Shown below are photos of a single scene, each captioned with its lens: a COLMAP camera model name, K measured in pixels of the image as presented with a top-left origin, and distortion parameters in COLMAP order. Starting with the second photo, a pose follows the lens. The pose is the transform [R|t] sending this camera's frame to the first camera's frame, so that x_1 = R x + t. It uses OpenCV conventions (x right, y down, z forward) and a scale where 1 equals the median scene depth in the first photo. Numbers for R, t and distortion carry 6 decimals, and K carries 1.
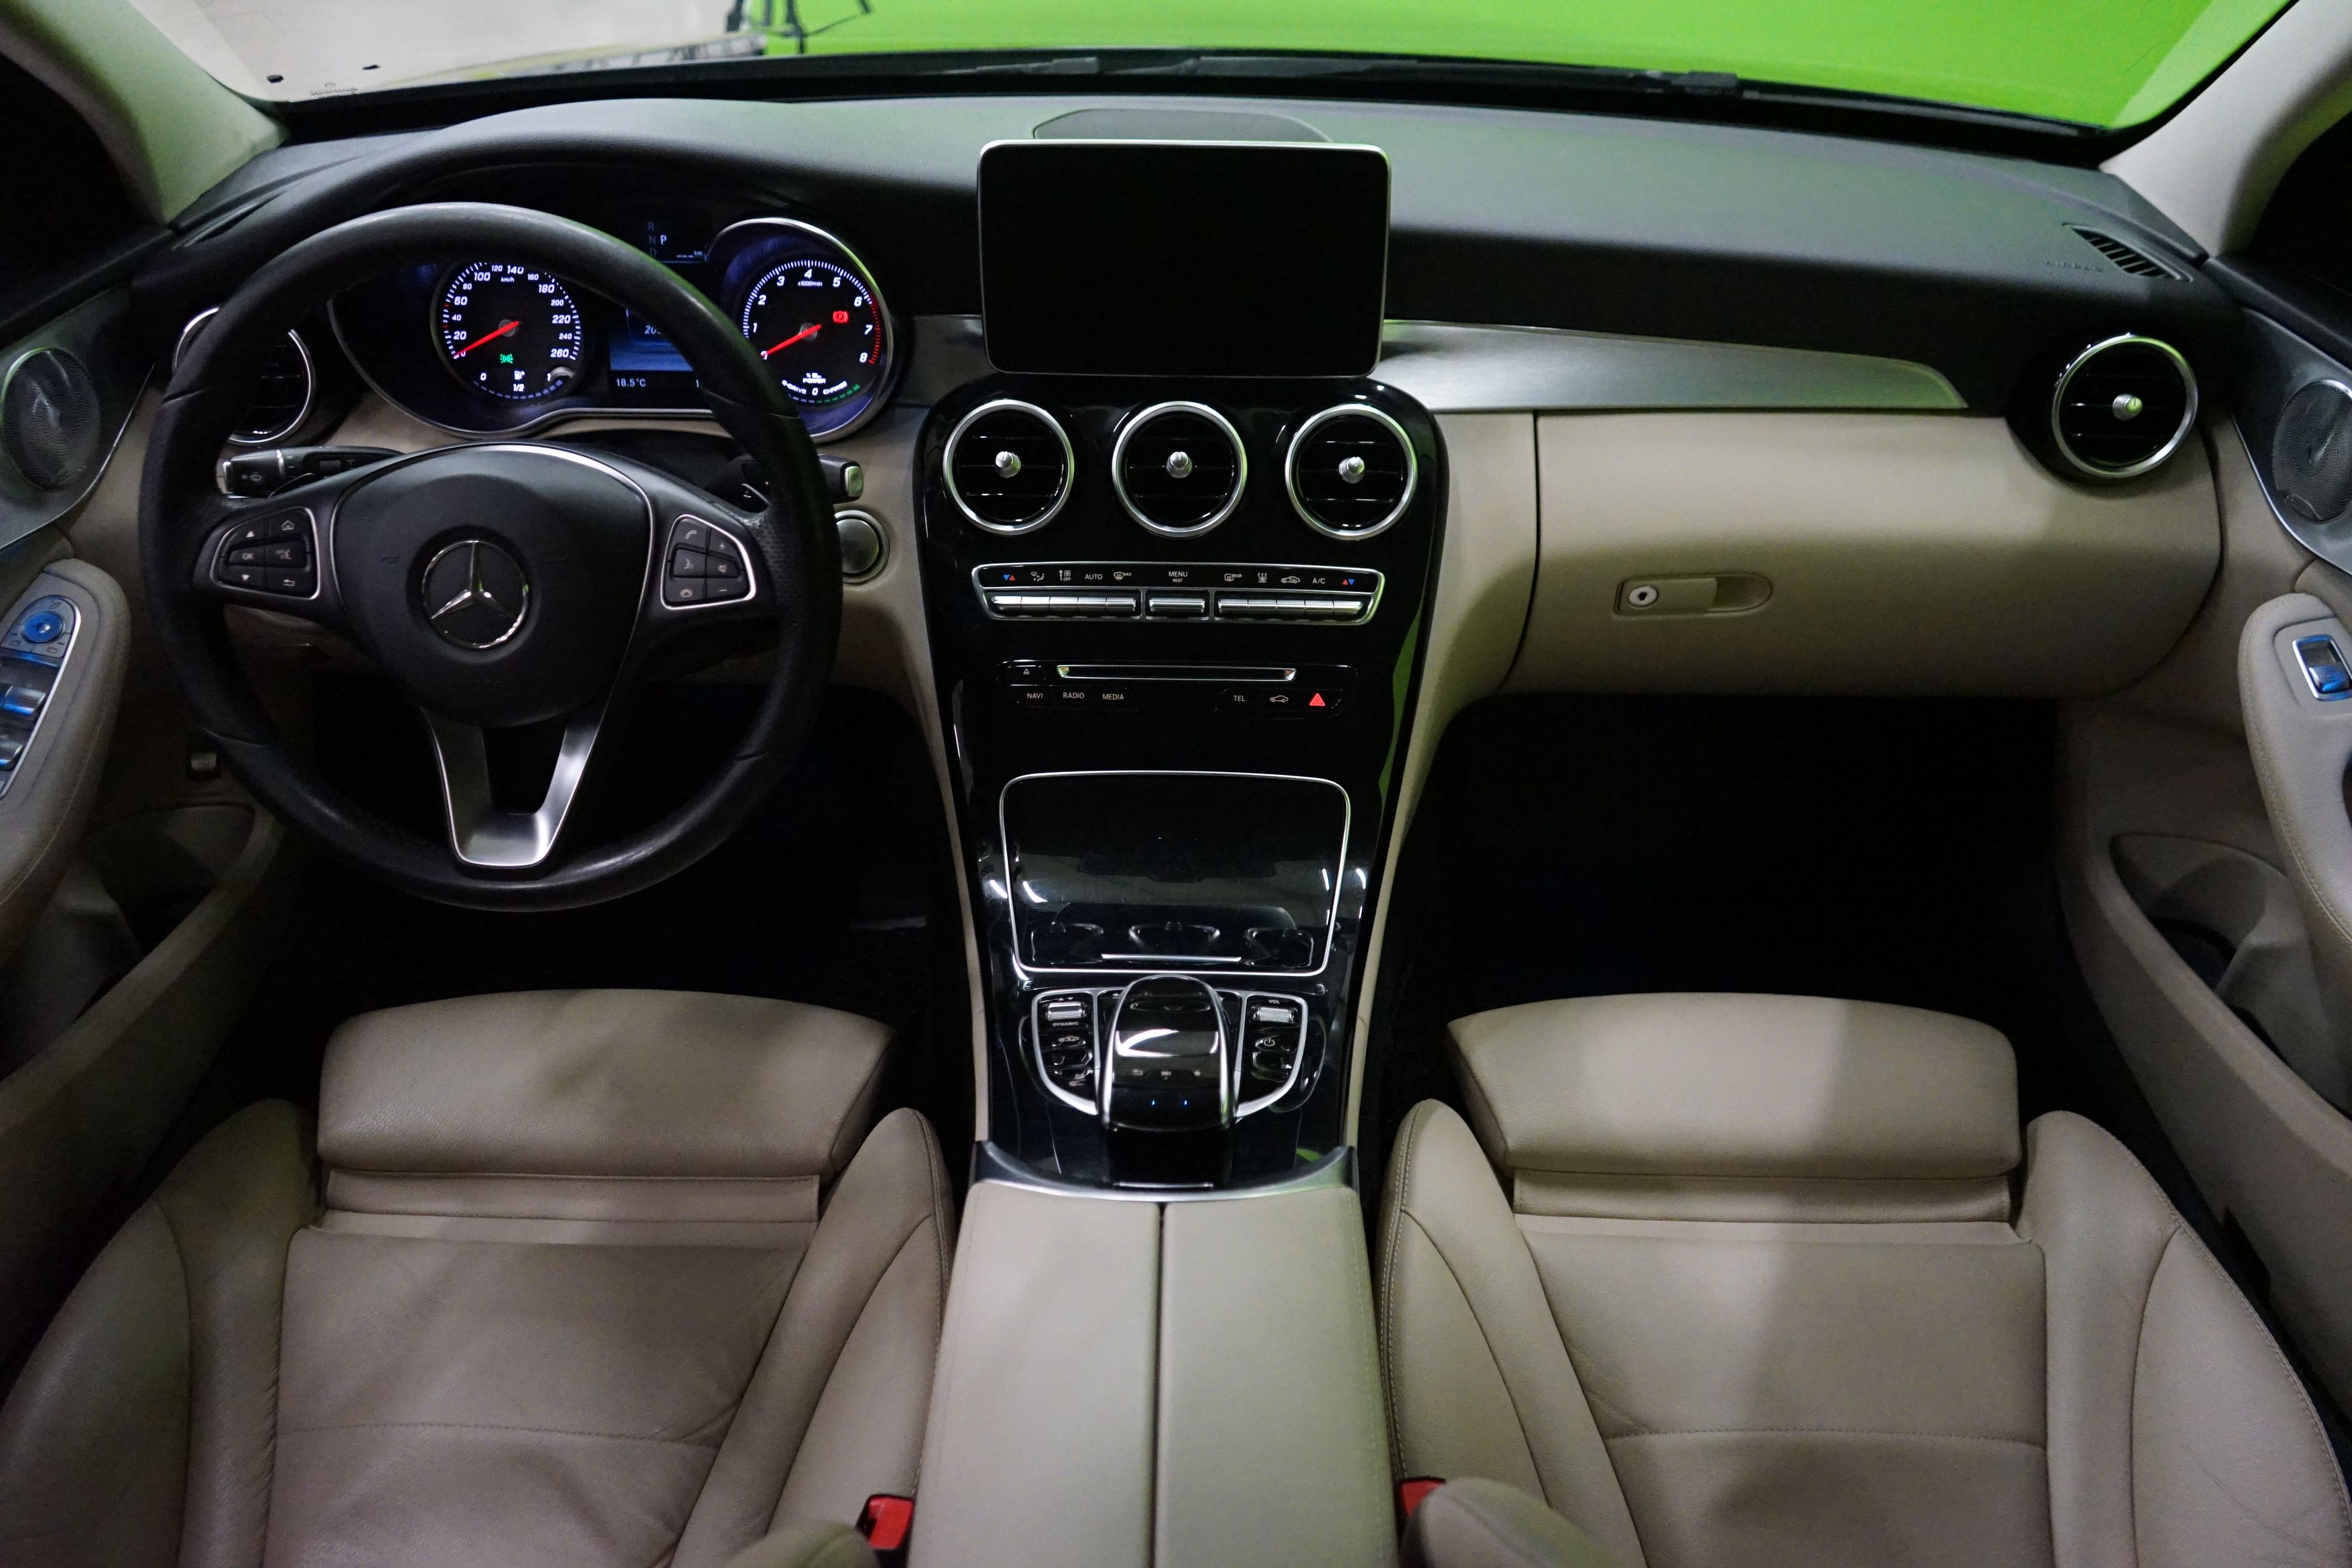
lens RADIAL K [[1891.8, 0, 1176.0], [0, 1891.8, 784.0], [0, 0, 1]] dist [-0.009263, 0.003470]
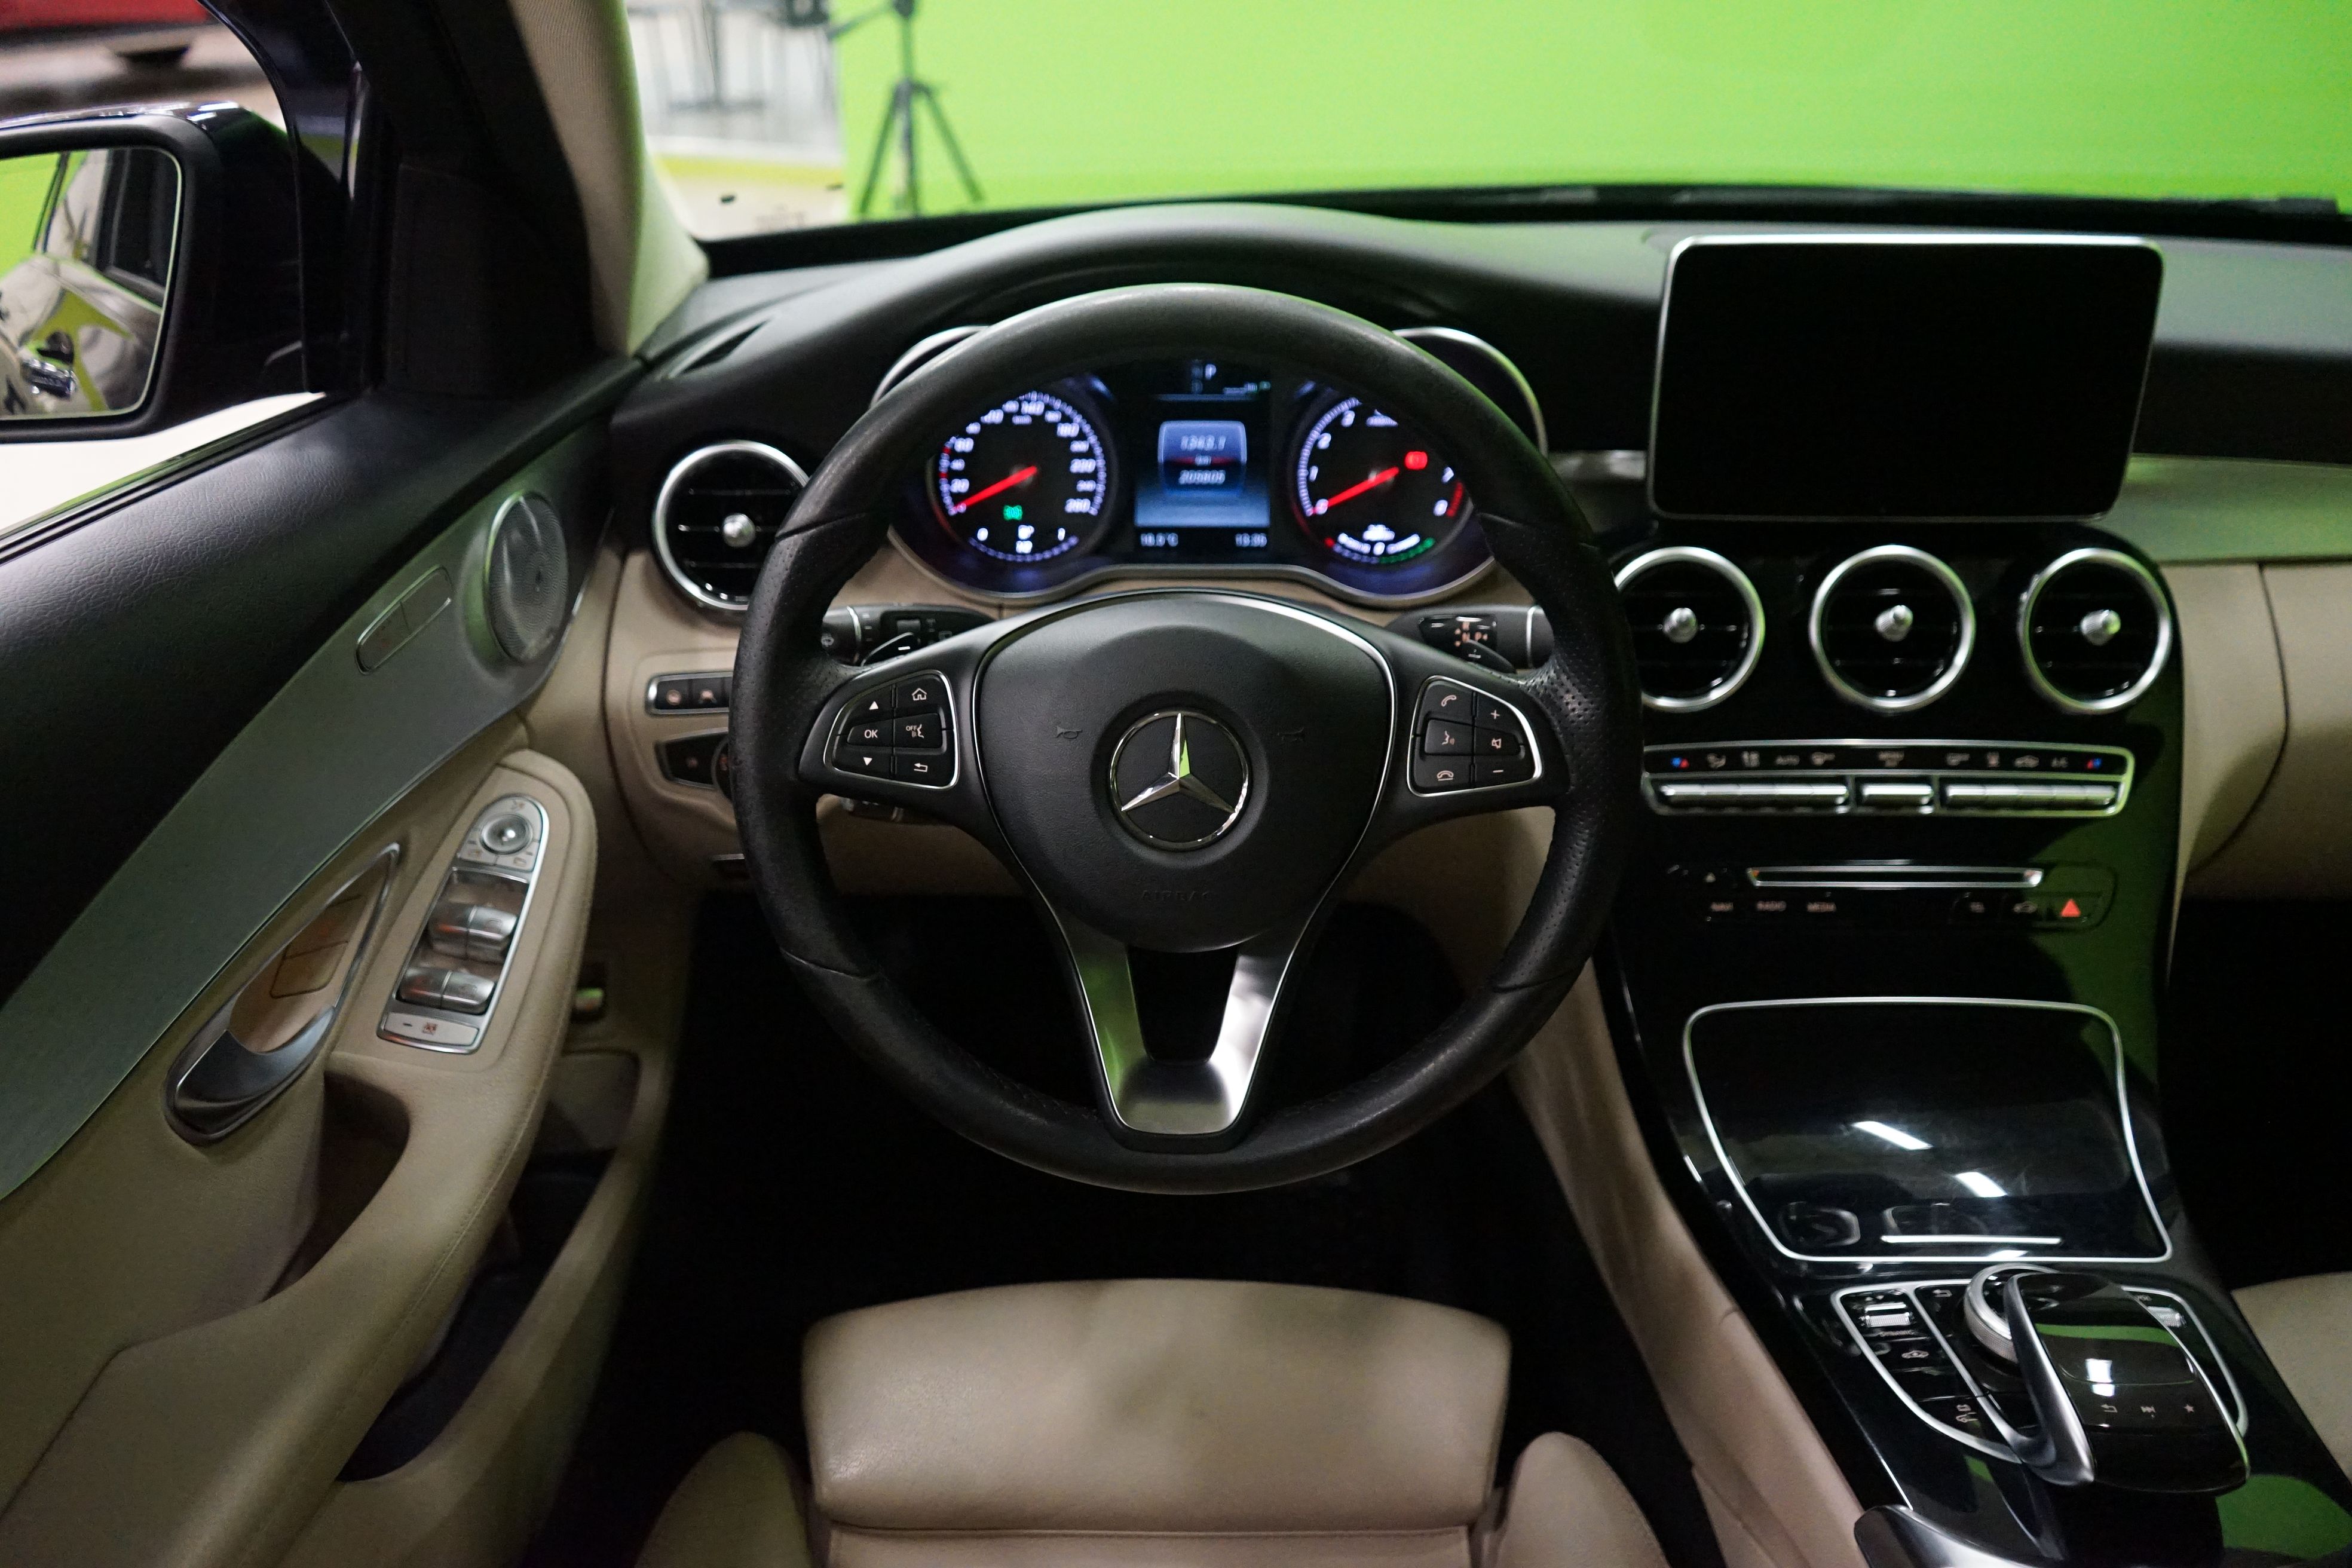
lens RADIAL K [[1891.8, 0, 1176.0], [0, 1891.8, 784.0], [0, 0, 1]] dist [-0.009263, 0.003470]
pose [[0.999904, -0.010031, 0.009609, -0.310656], [0.011095, 0.992956, -0.117967, -0.006112], [-0.008358, 0.118062, 0.992971, 0.191714]]
